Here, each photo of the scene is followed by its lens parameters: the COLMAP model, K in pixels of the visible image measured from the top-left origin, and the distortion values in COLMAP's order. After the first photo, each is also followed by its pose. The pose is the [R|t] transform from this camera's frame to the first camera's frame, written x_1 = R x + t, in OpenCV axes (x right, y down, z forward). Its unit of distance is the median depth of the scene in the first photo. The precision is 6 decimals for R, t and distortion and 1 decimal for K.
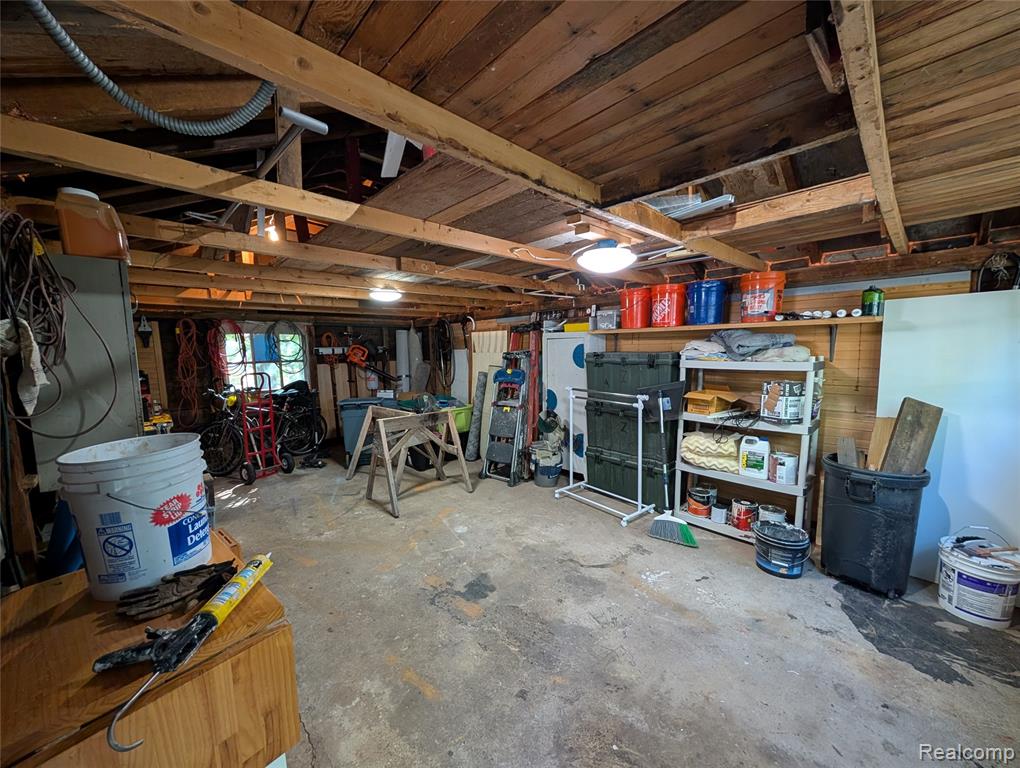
lens RADIAL K [[391.4, 0, 510.0], [0, 391.4, 384.0], [0, 0, 1]] dist [0.000990, 0.000291]
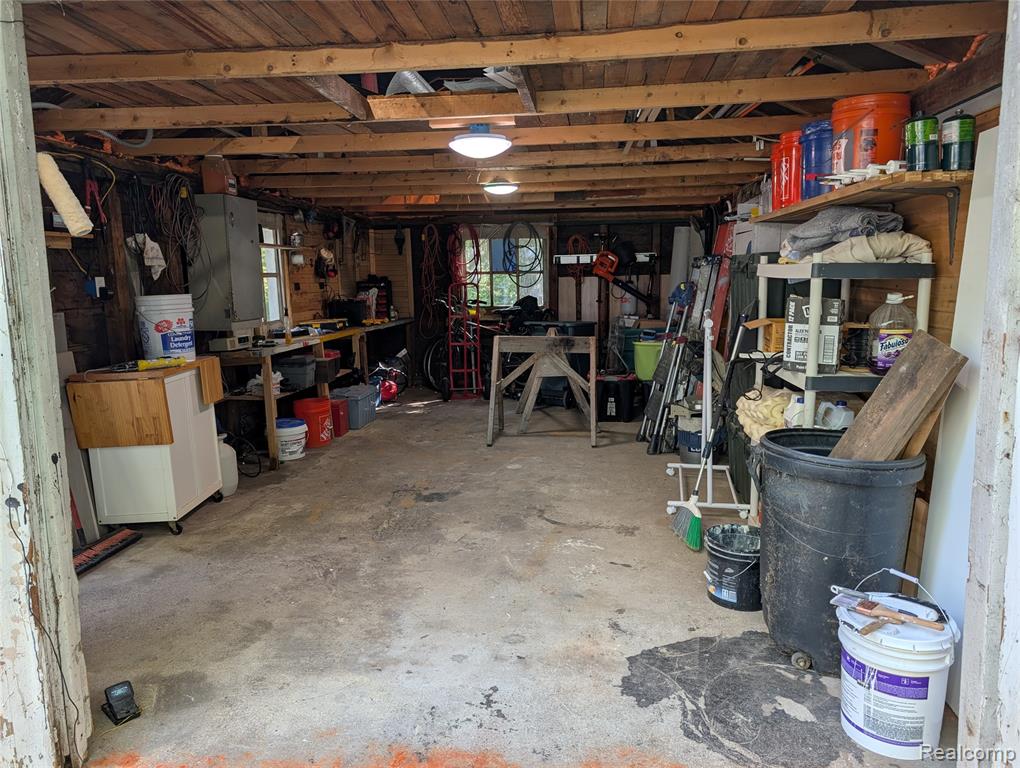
lens RADIAL K [[742.4, 0, 508.3], [0, 742.4, 378.8], [0, 0, 1]] dist [0.042021, -0.000481]
pose [[0.634703, 0.118952, -0.763546, 0.878704], [-0.071750, 0.992885, 0.095037, 0.026375], [0.769418, -0.005536, 0.638722, -0.024569]]
